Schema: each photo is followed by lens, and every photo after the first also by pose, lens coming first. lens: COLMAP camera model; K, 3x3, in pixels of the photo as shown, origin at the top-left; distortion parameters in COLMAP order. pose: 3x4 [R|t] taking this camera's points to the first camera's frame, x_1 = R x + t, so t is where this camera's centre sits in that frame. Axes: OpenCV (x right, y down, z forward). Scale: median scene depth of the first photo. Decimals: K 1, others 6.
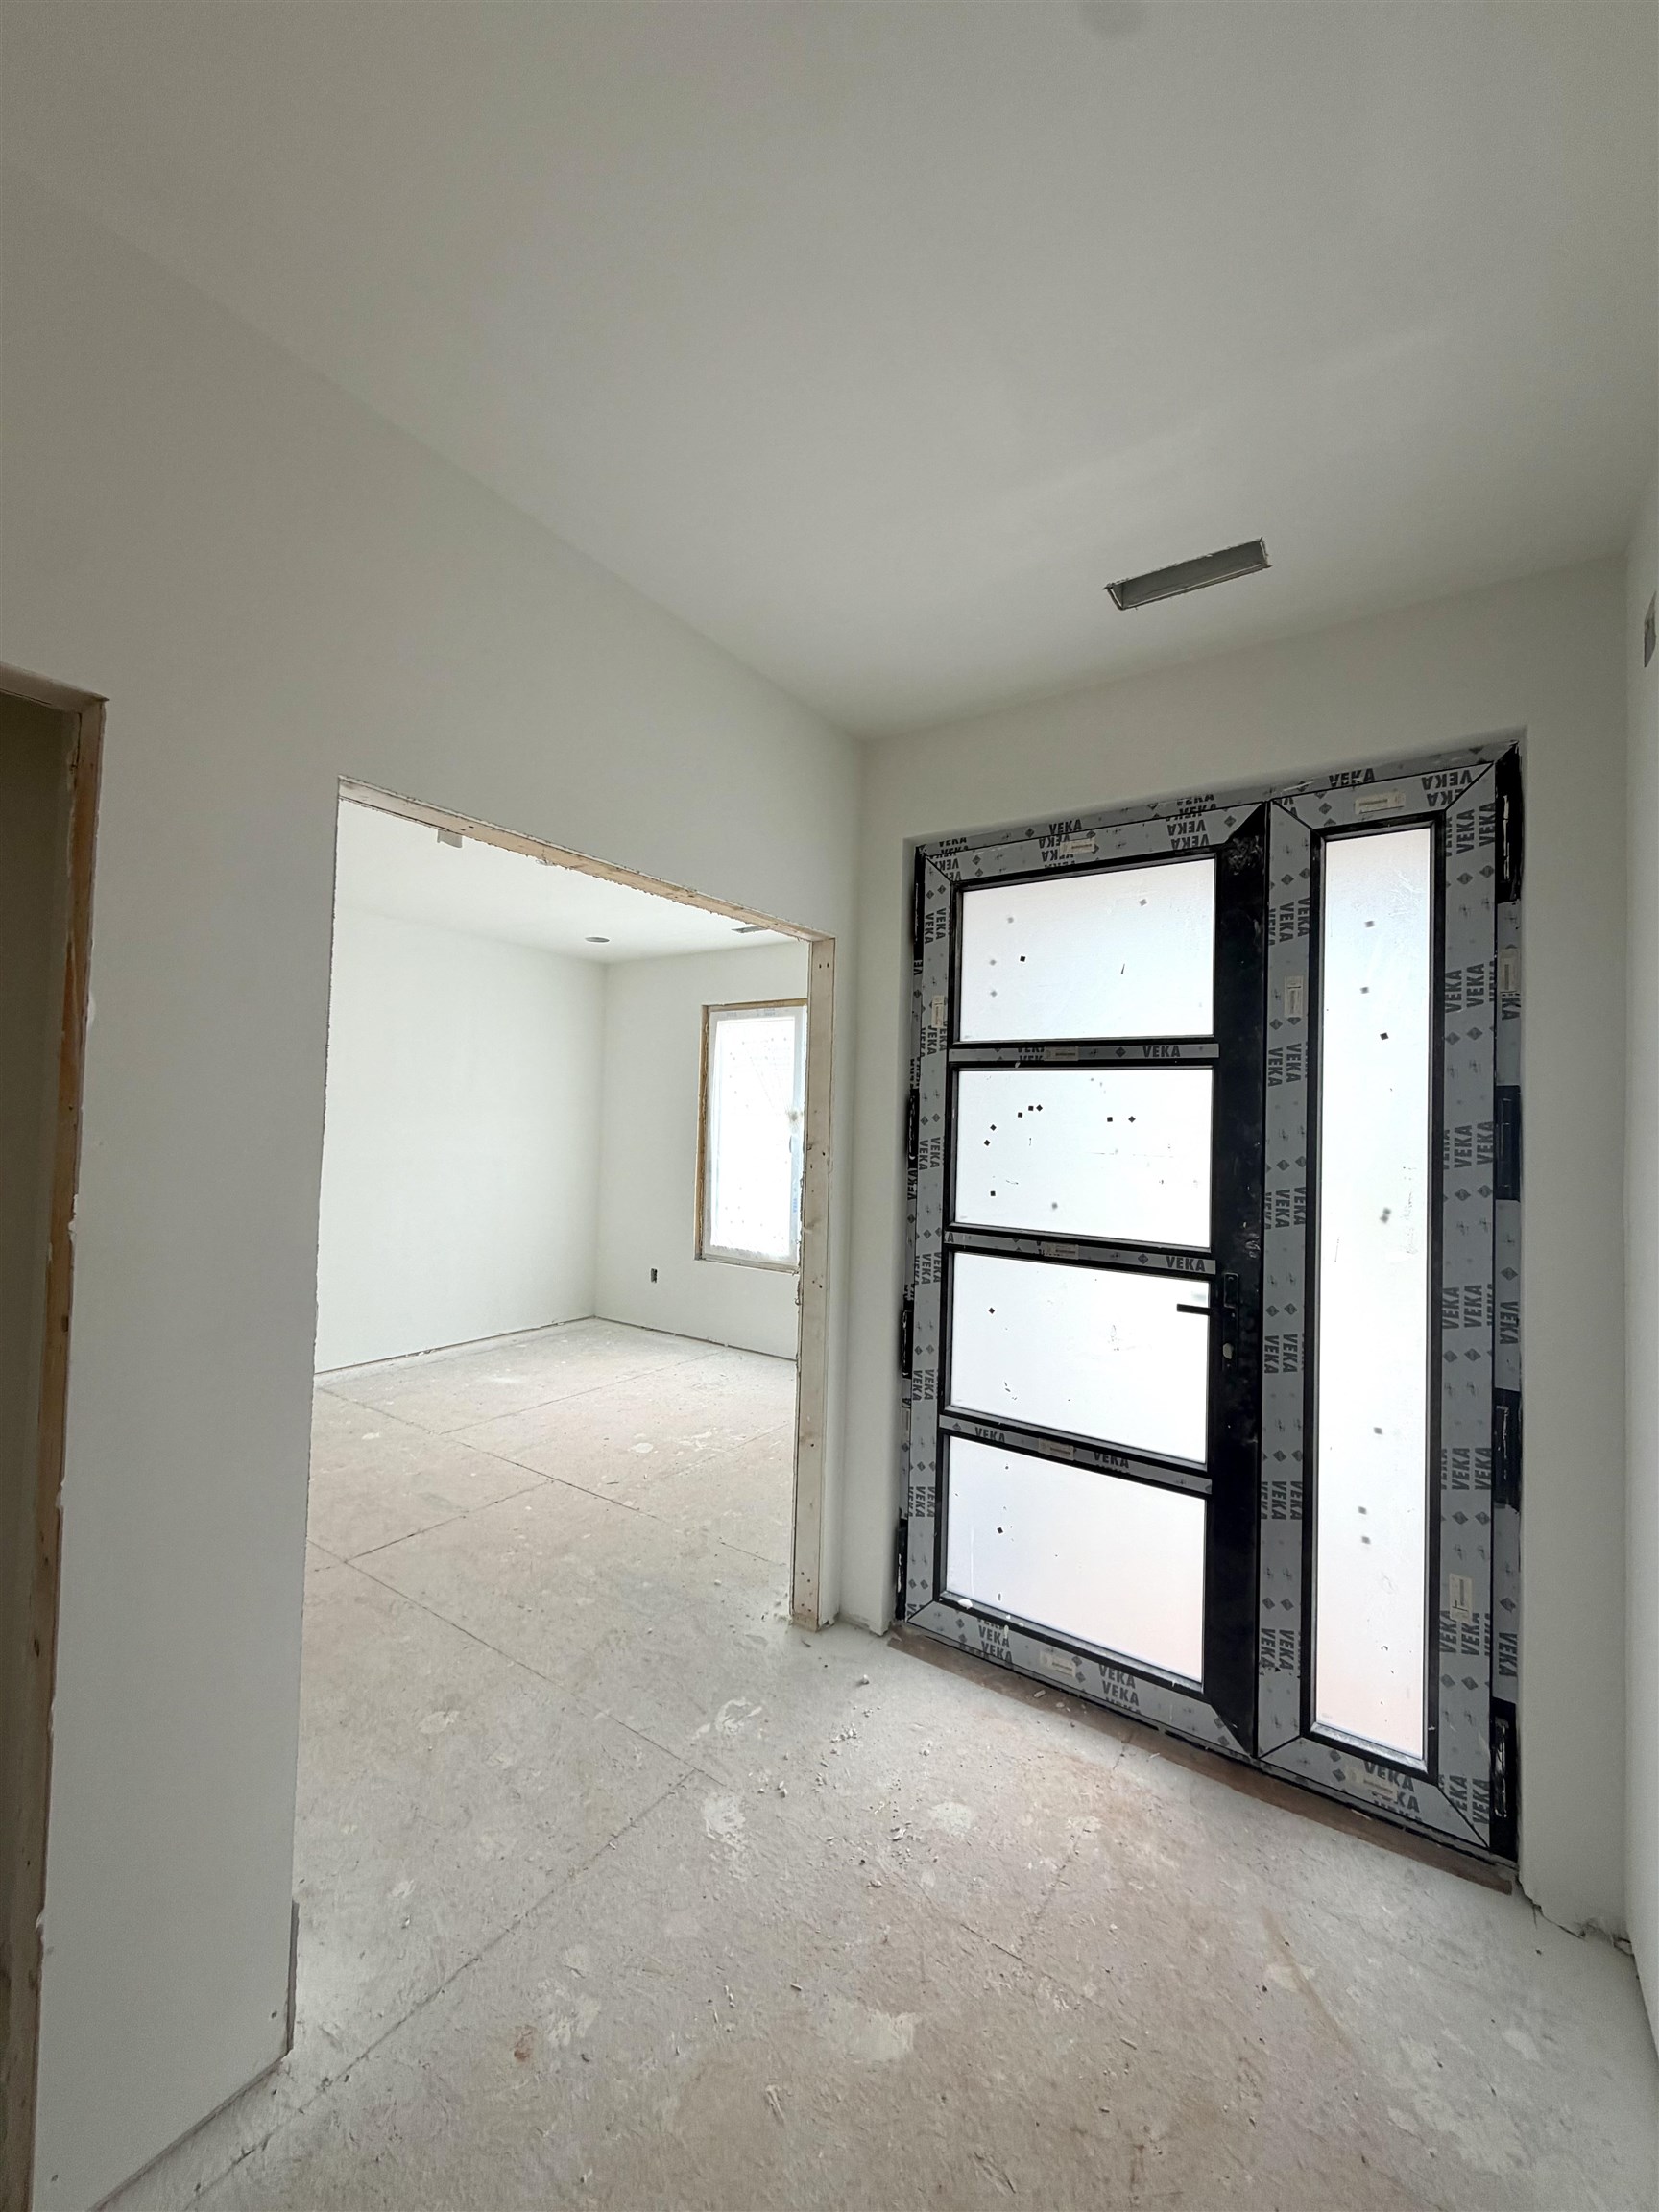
lens RADIAL K [[873.4, 0, 835.9], [0, 873.4, 1096.4], [0, 0, 1]] dist [-0.000247, -0.000267]
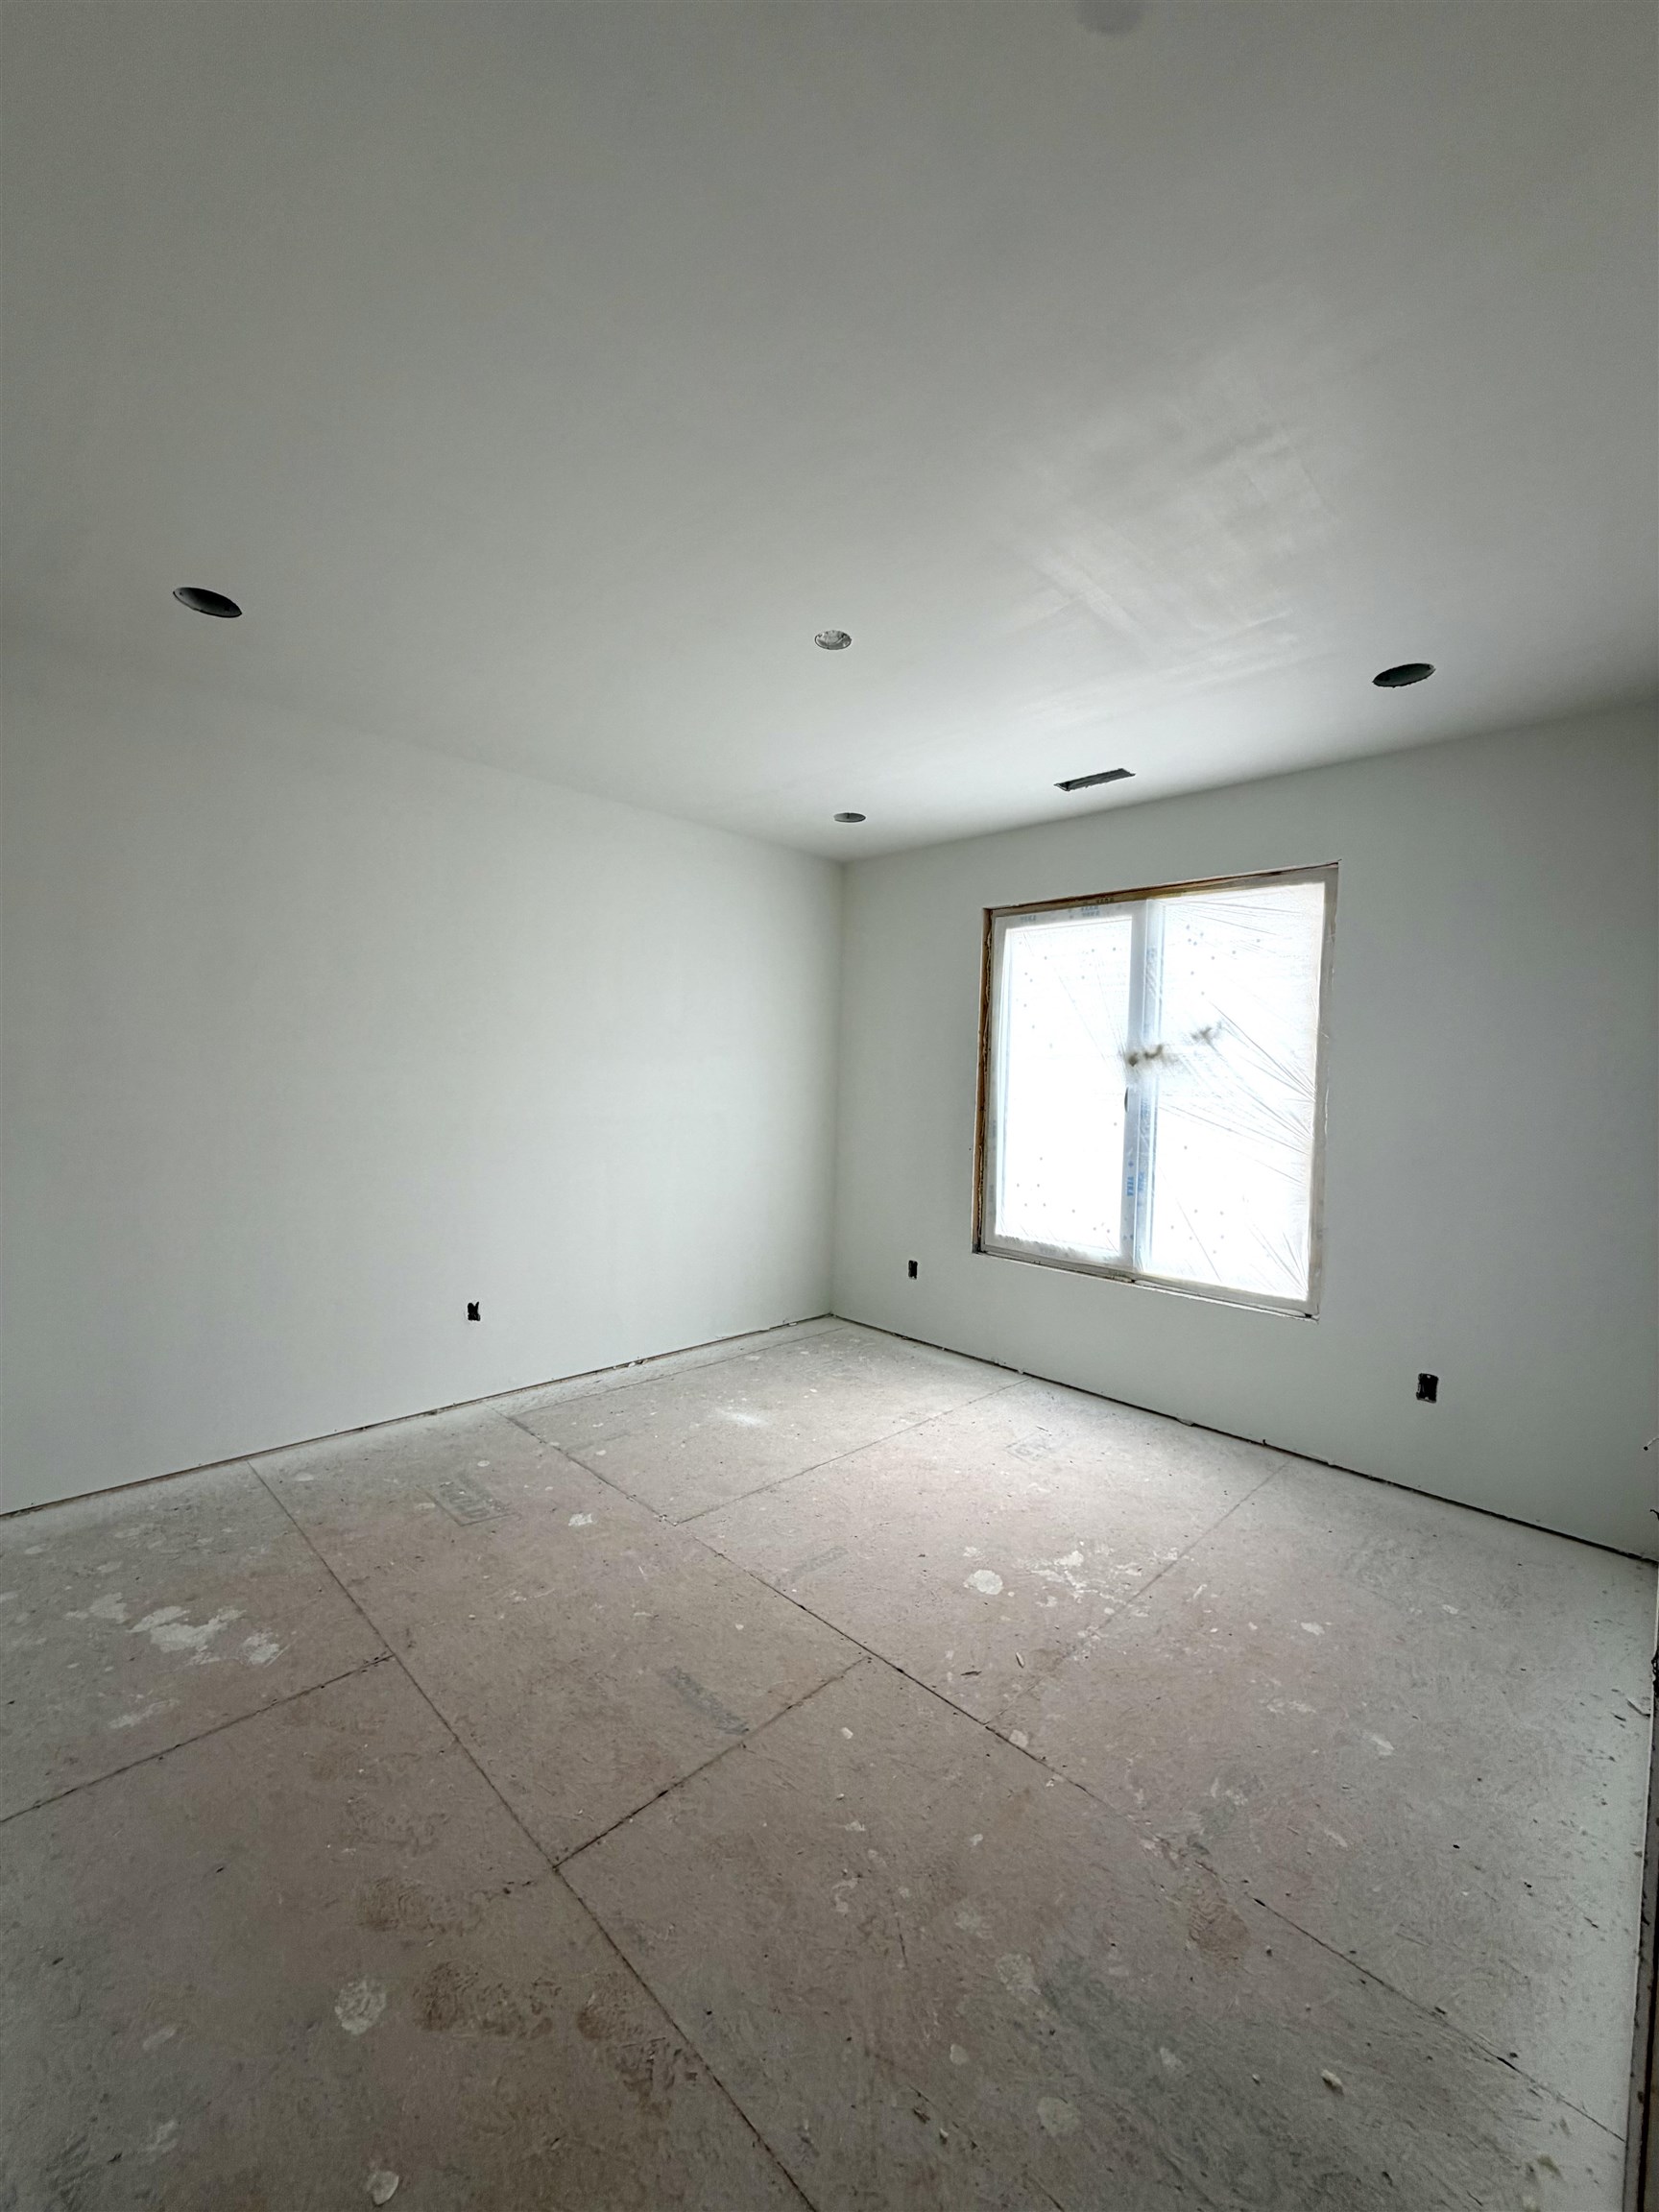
lens RADIAL K [[873.4, 0, 835.9], [0, 873.4, 1096.4], [0, 0, 1]] dist [-0.000247, -0.000267]
pose [[0.984089, 0.008788, -0.177461, -0.167918], [0.000350, 0.998678, 0.051395, 0.017712], [0.177678, -0.050639, 0.982785, 0.294387]]
